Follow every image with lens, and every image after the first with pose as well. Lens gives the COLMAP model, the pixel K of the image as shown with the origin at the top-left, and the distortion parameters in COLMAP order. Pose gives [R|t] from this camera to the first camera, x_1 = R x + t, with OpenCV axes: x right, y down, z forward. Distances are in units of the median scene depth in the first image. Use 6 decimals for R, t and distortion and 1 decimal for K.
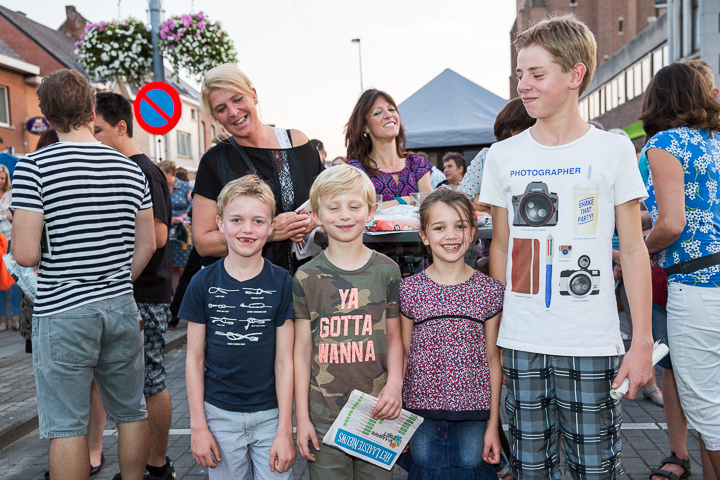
lens RADIAL K [[782.7, 0, 342.0], [0, 782.7, 244.0], [0, 0, 1]] dist [0.005908, 0.121948]
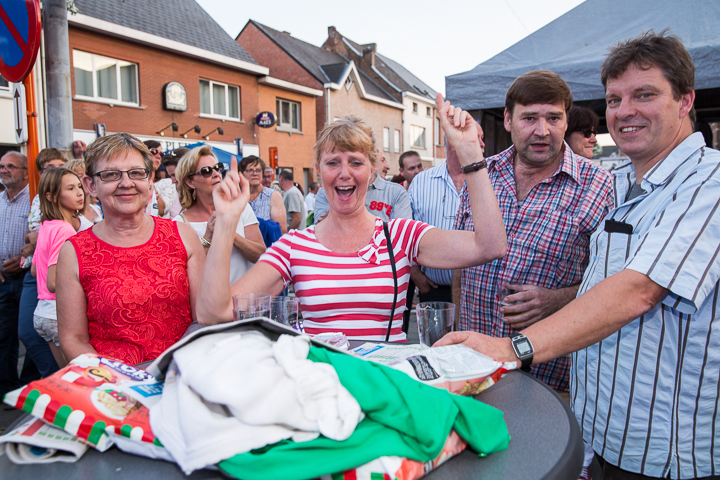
lens RADIAL K [[583.4, 0, 349.3], [0, 583.4, 239.4], [0, 0, 1]] dist [-0.061974, 0.005384]
pose [[0.932662, 0.049868, -0.357287, 0.037315], [-0.034975, 0.998233, 0.048029, -0.022176], [0.359051, -0.032299, 0.932759, 0.256026]]
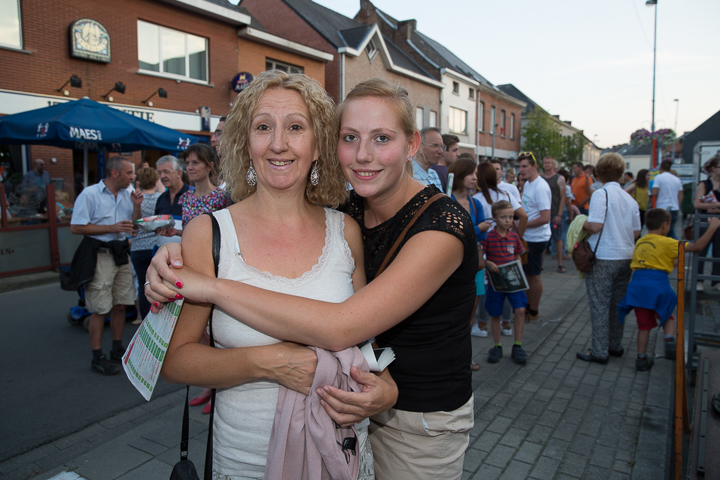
lens RADIAL K [[533.4, 0, 360.1], [0, 533.4, 236.5], [0, 0, 1]] dist [-0.114550, 0.089476]
pose [[0.900277, 0.084532, -0.427032, -0.011101], [-0.058013, 0.995513, 0.074760, -0.034455], [0.431435, -0.042532, 0.901141, 0.535009]]
